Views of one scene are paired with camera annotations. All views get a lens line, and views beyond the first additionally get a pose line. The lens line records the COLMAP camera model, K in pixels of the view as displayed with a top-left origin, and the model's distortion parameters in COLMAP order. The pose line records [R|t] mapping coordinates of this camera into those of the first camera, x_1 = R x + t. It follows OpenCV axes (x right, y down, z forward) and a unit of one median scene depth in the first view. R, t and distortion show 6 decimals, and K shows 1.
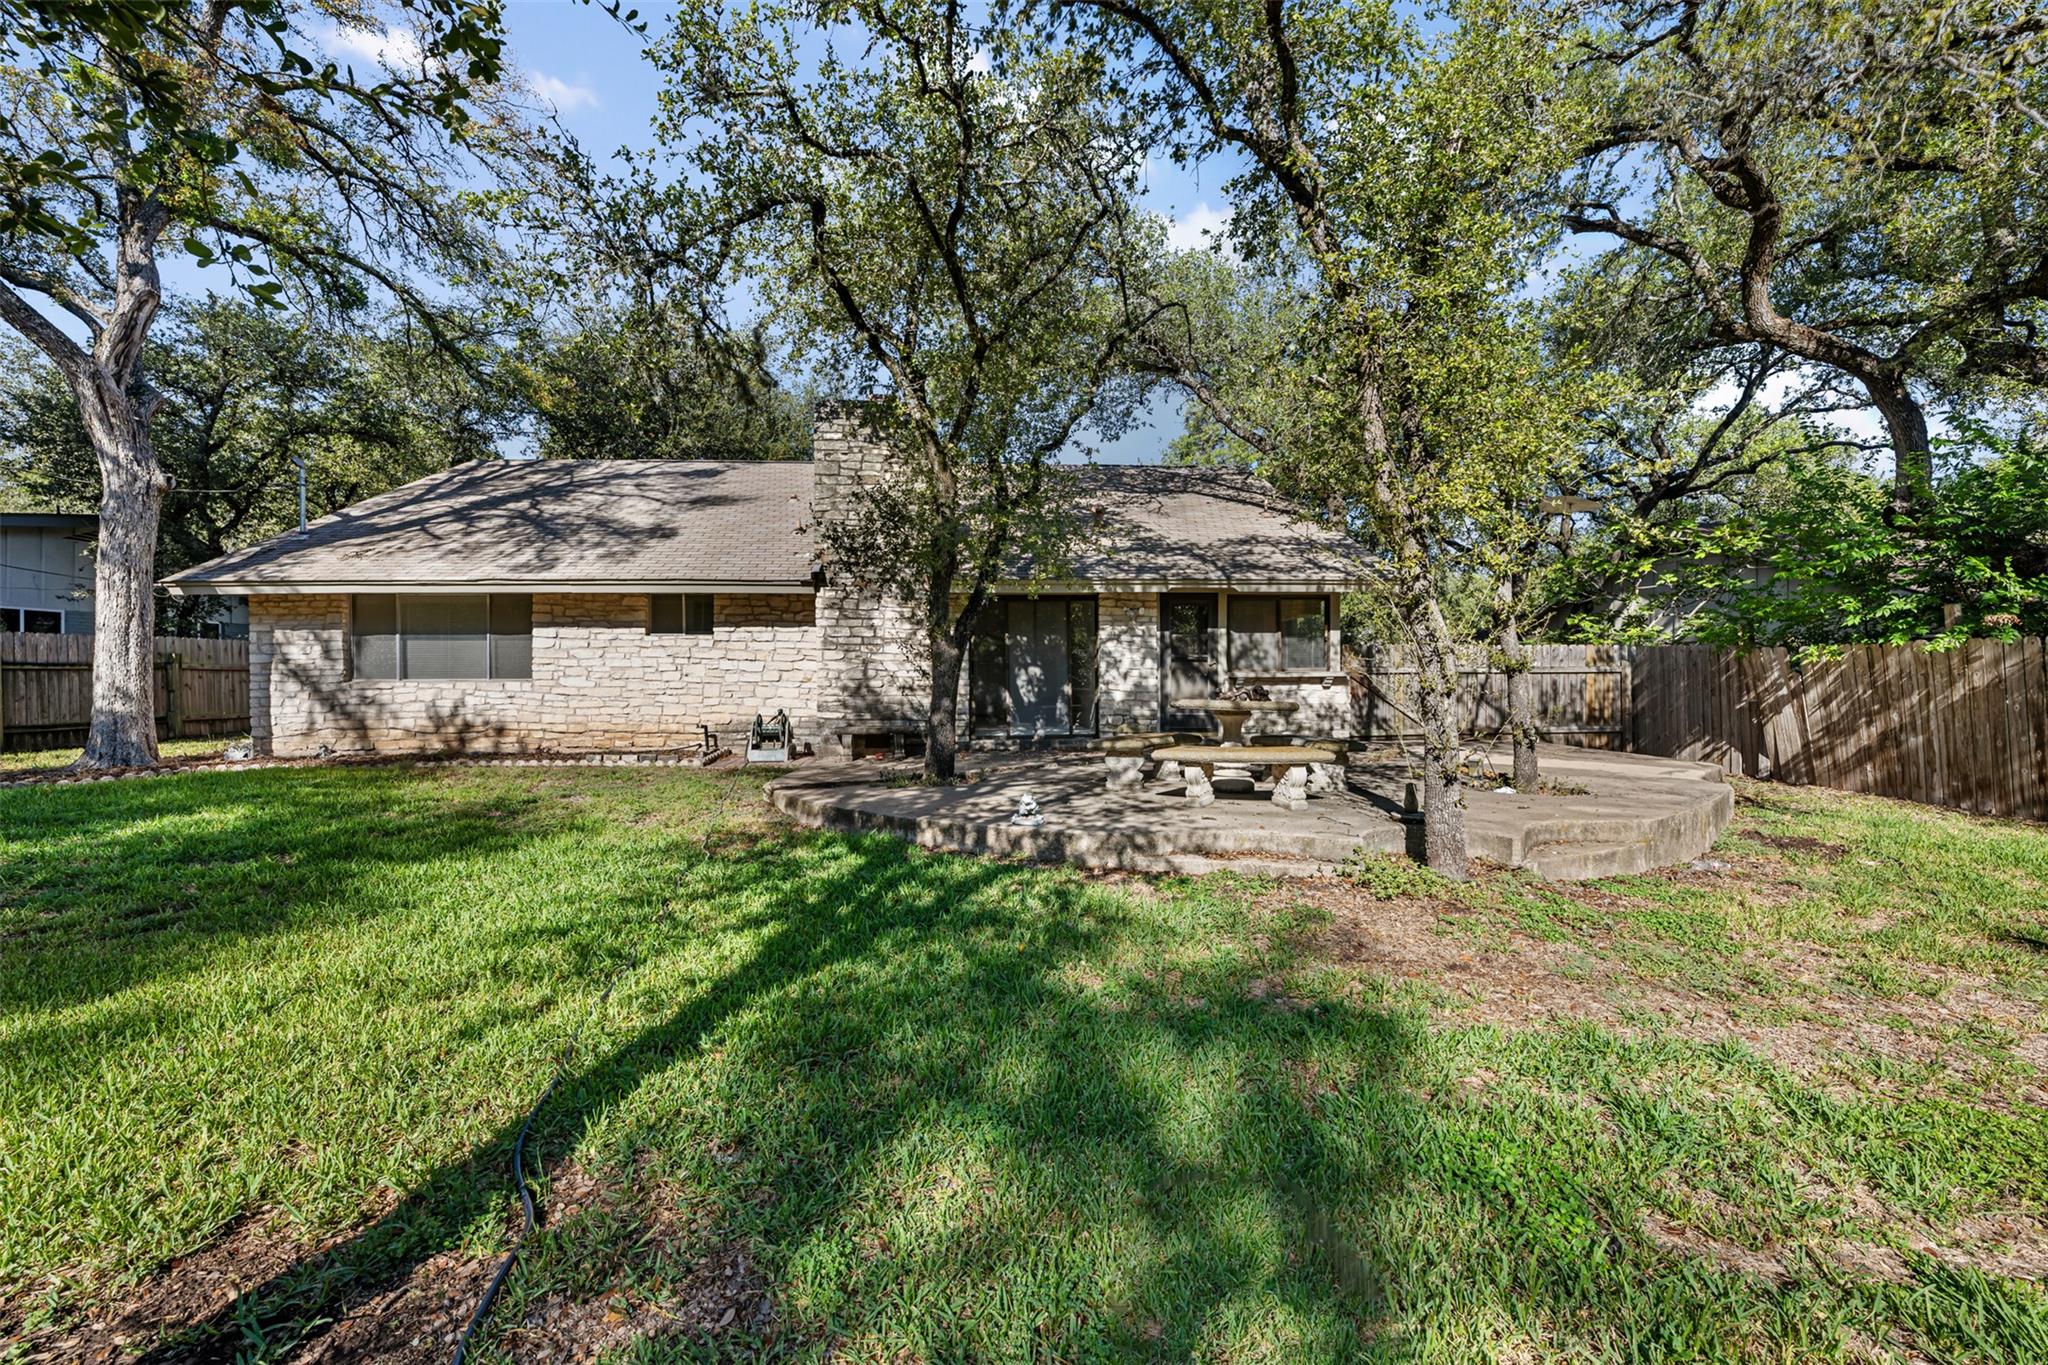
lens RADIAL K [[812.7, 0, 1023.7], [0, 812.7, 685.9], [0, 0, 1]] dist [-0.001229, 0.000084]
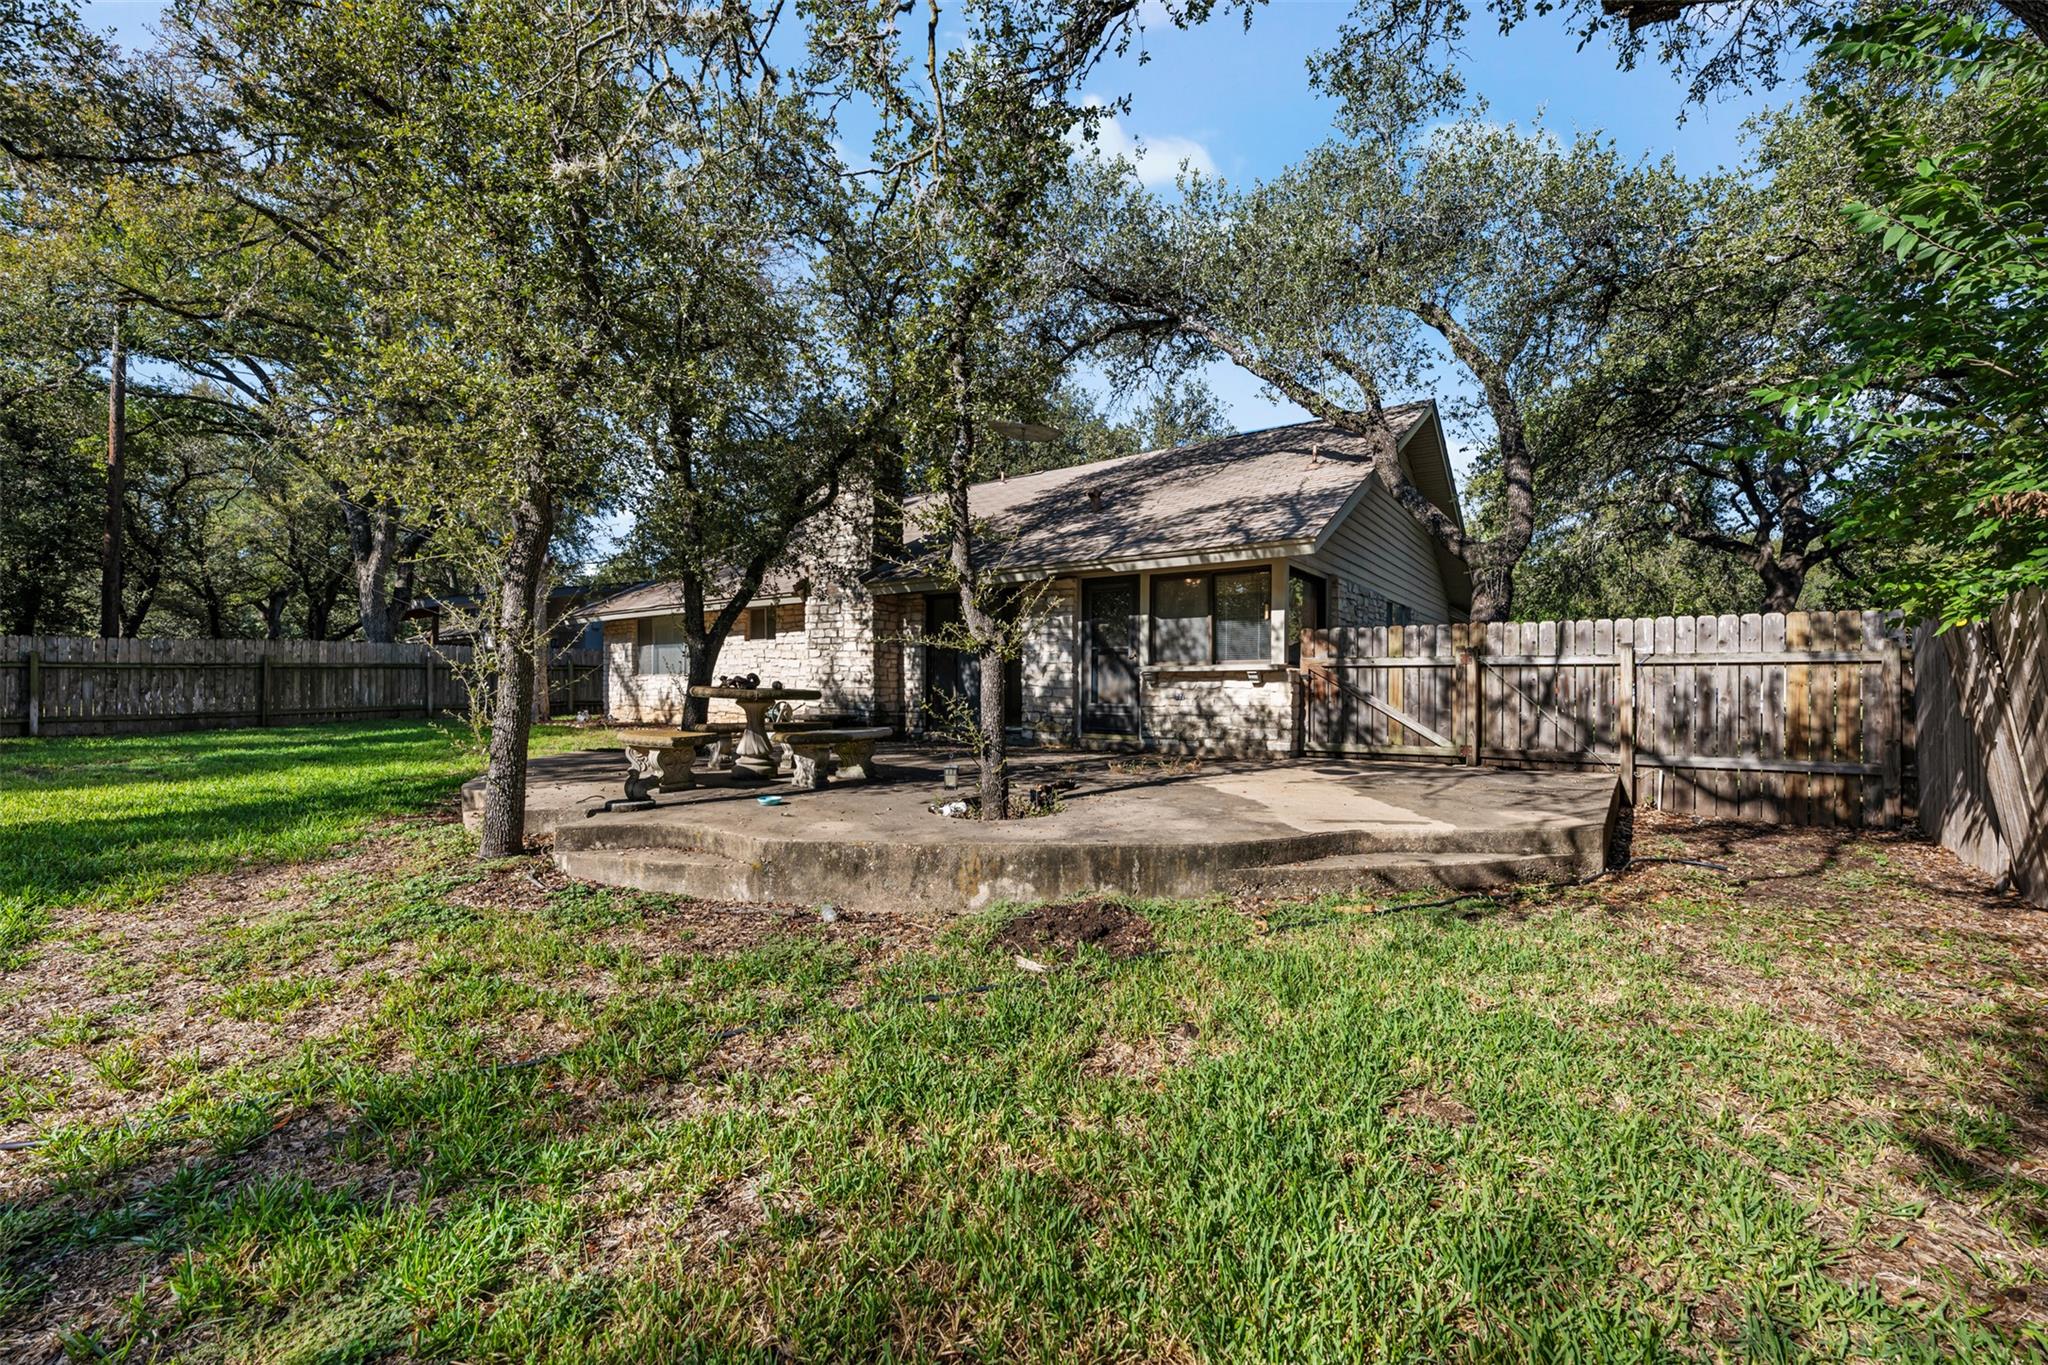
lens RADIAL K [[812.7, 0, 1023.8], [0, 812.7, 678.8], [0, 0, 1]] dist [-0.001229, 0.000084]
pose [[0.759467, 0.003884, -0.650534, 0.711383], [-0.006426, 0.999978, -0.001531, -0.000080], [0.650514, 0.005343, 0.759476, 0.266298]]
